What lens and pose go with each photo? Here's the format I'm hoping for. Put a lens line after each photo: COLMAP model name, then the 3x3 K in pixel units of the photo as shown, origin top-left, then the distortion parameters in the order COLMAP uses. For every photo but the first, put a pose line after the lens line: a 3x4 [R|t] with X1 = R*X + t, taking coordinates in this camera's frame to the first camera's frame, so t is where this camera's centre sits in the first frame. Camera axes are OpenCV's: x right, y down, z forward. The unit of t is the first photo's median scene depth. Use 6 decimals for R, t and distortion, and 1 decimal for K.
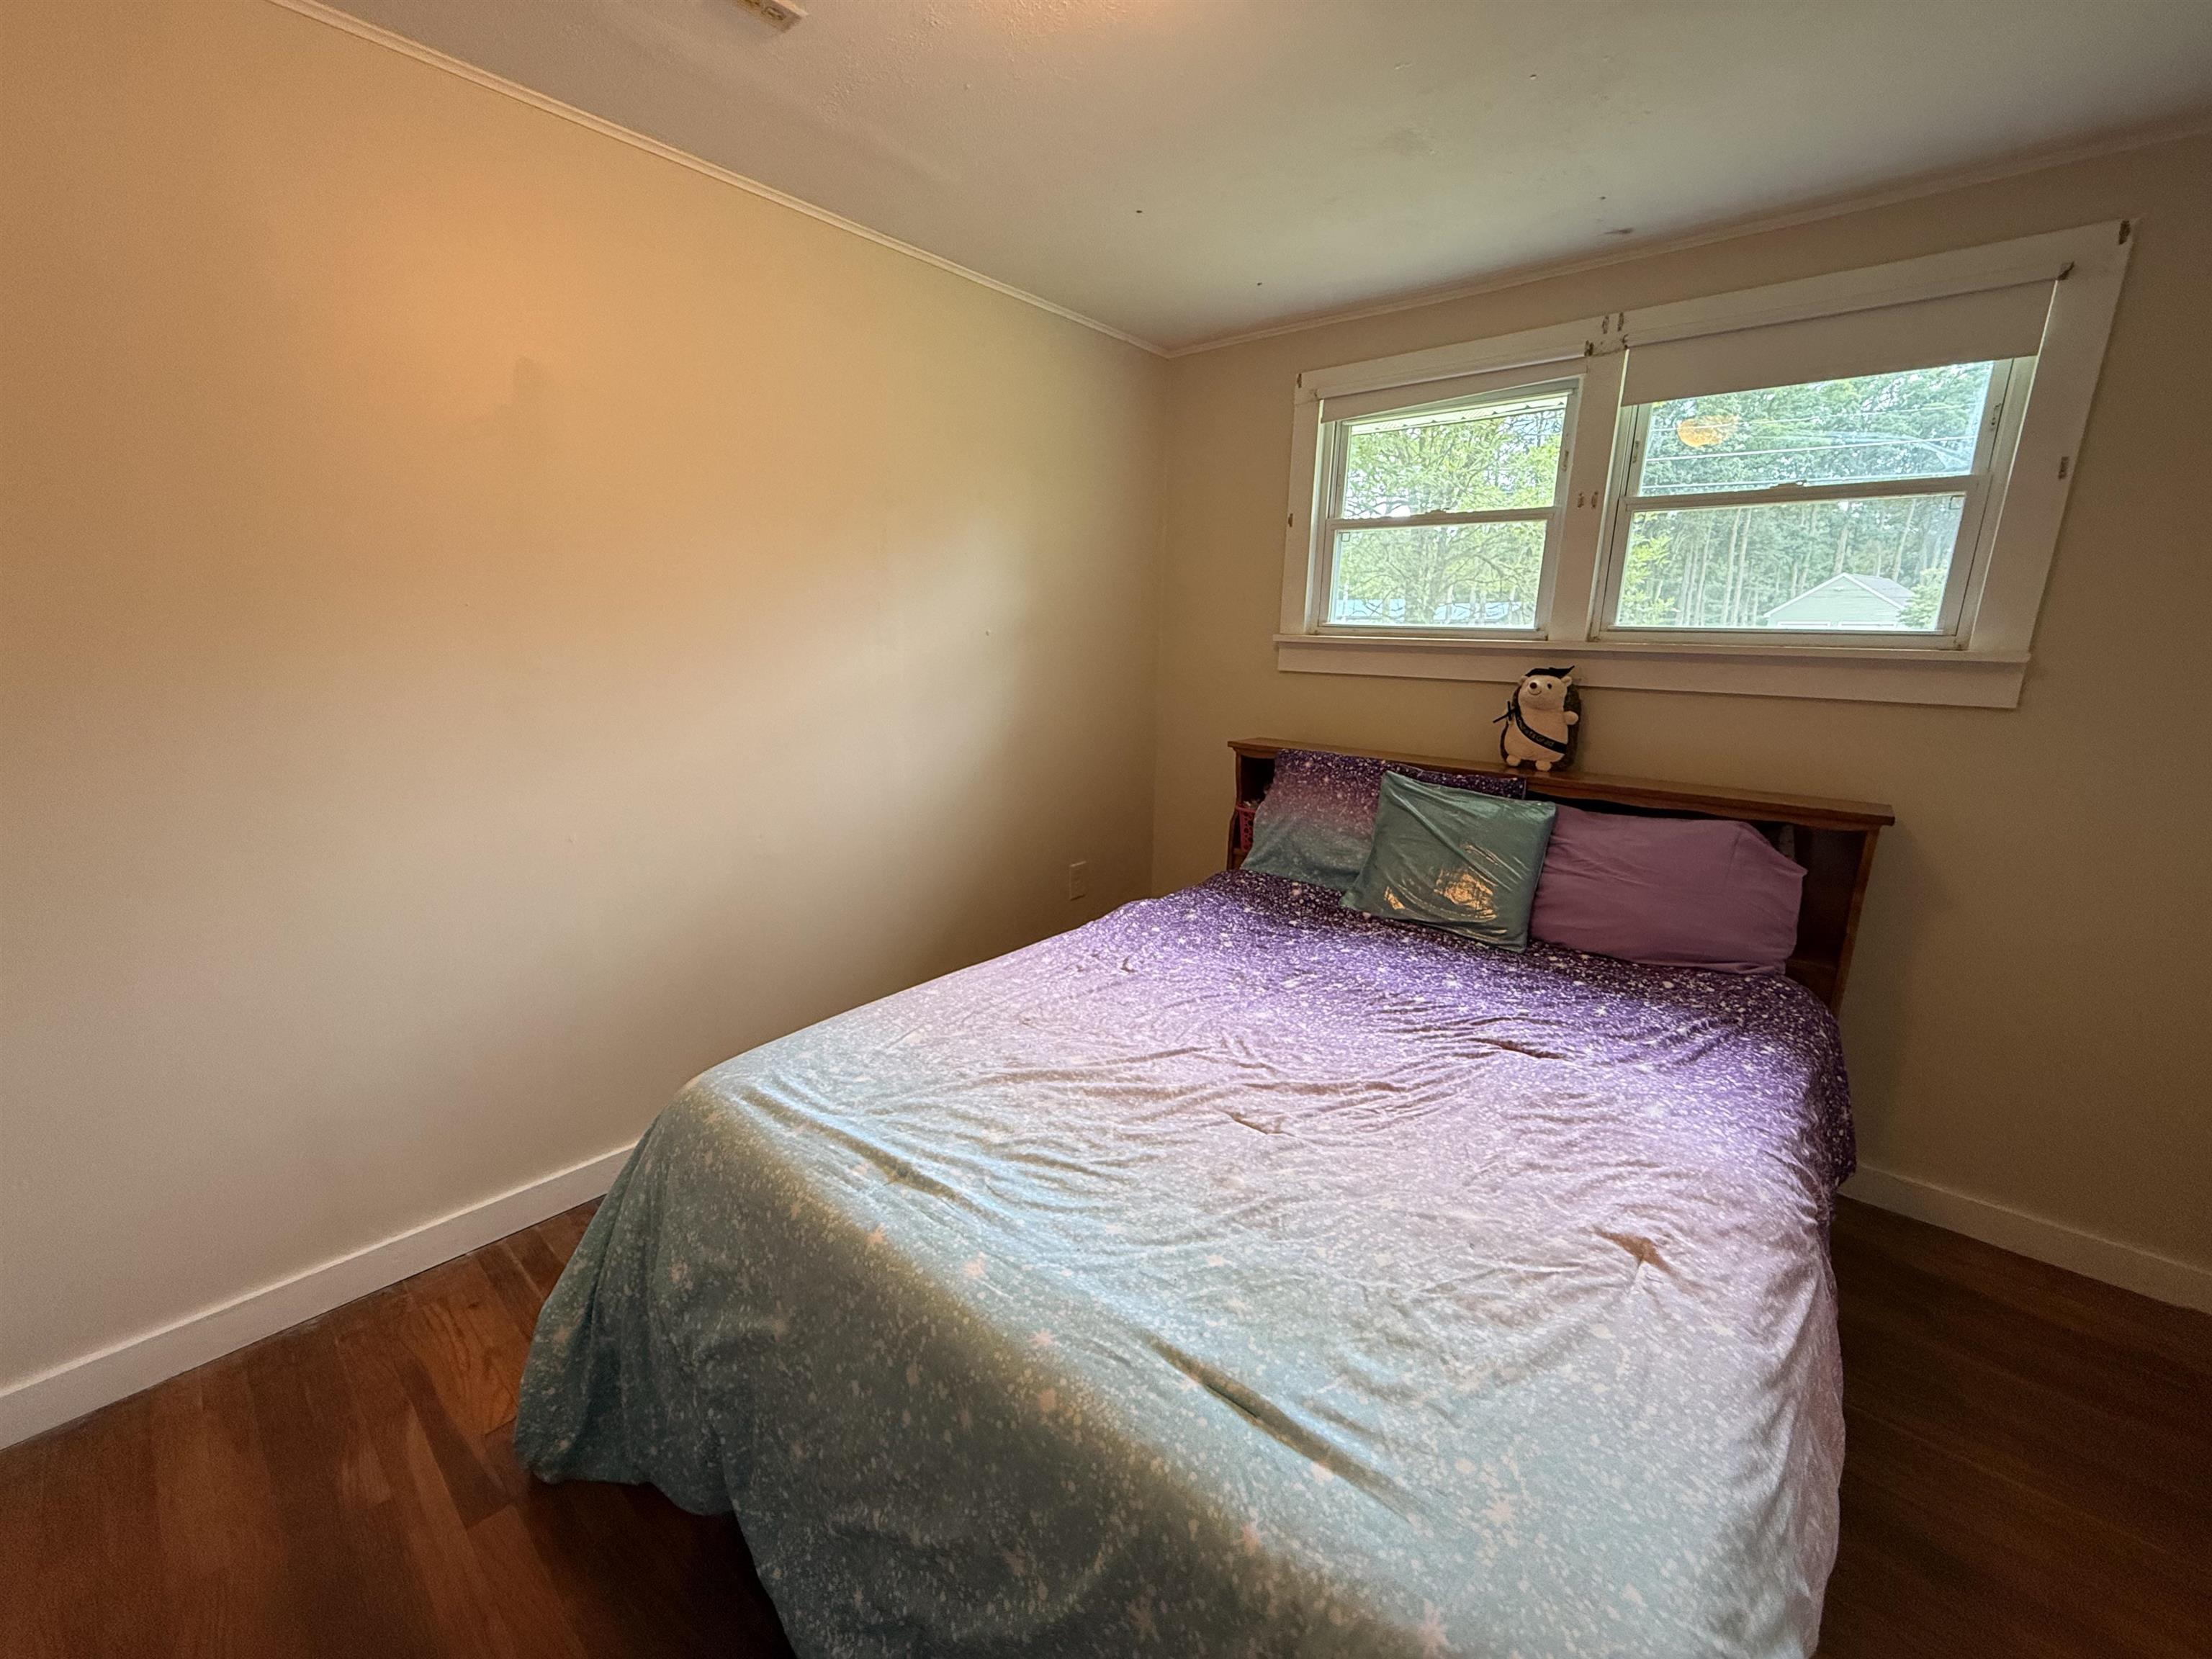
lens RADIAL K [[898.1, 0, 1101.6], [0, 898.1, 822.5], [0, 0, 1]] dist [0.000107, -0.000084]
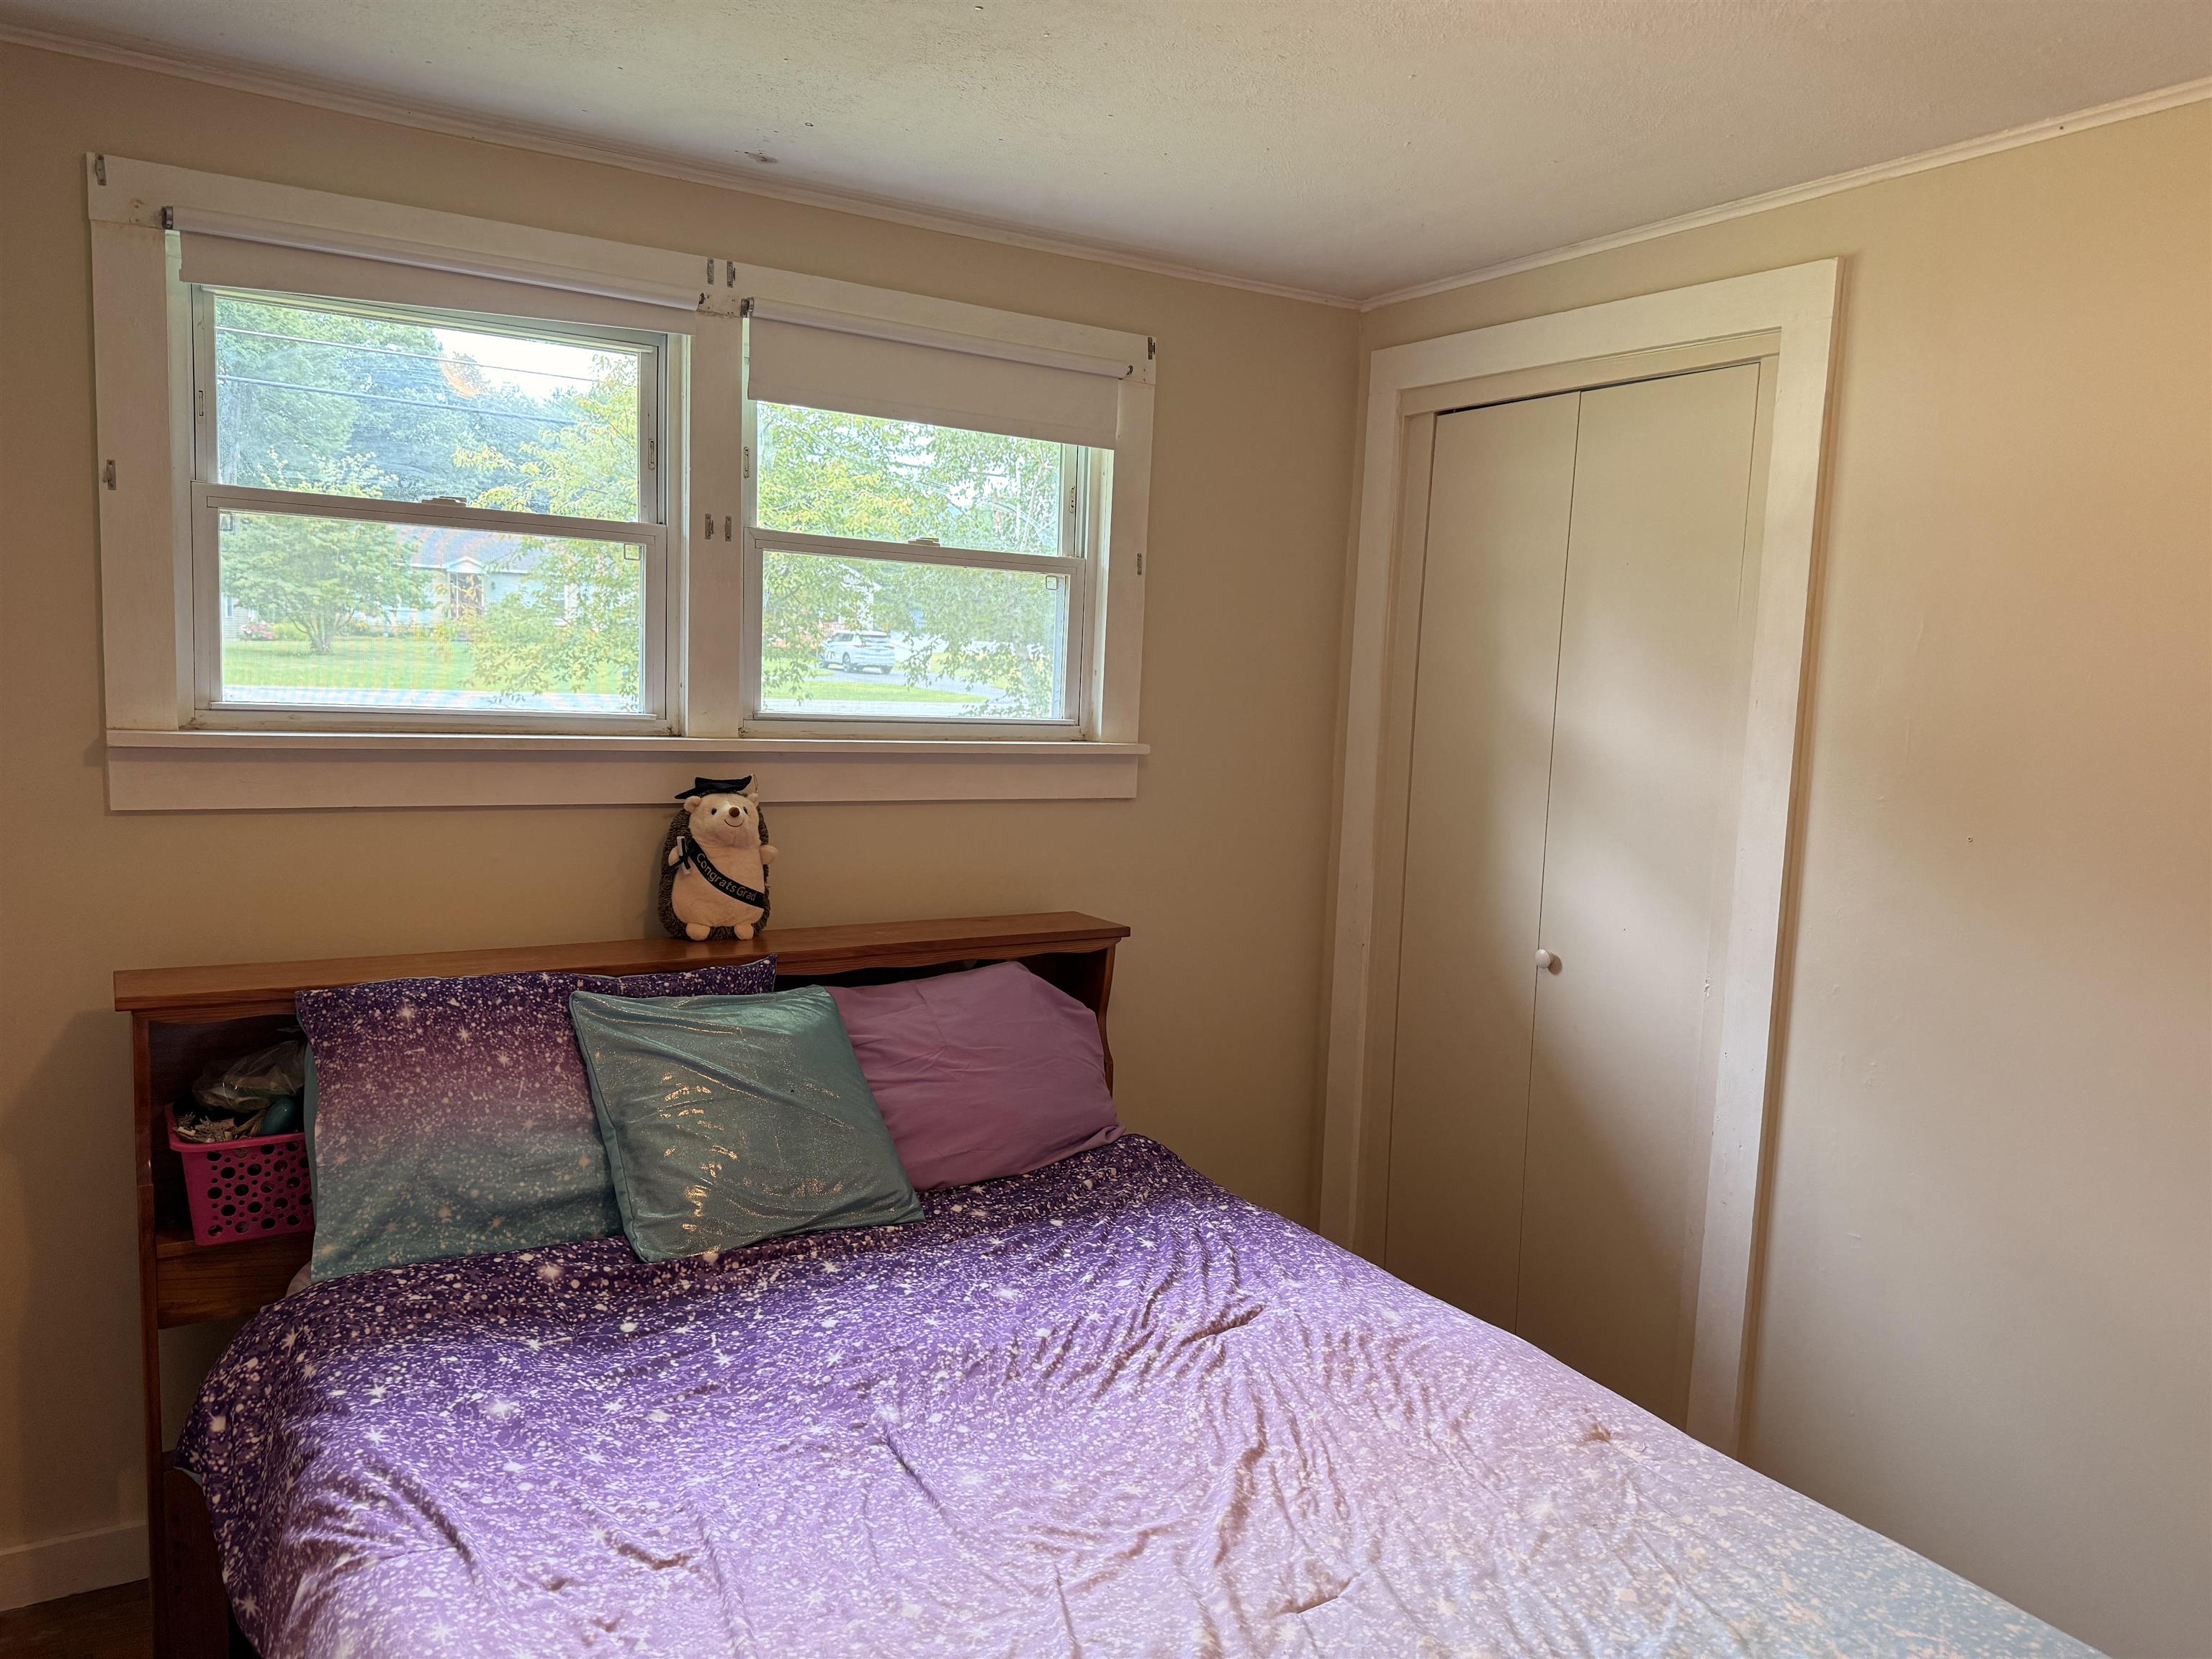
lens RADIAL K [[1536.4, 0, 1106.0], [0, 1536.4, 829.5], [0, 0, 1]] dist [0.085832, -0.268825]
pose [[0.267848, -0.112522, 0.956868, -0.543673], [0.165547, 0.983761, 0.069345, -0.189433], [-0.949132, 0.139833, 0.282126, 0.487488]]
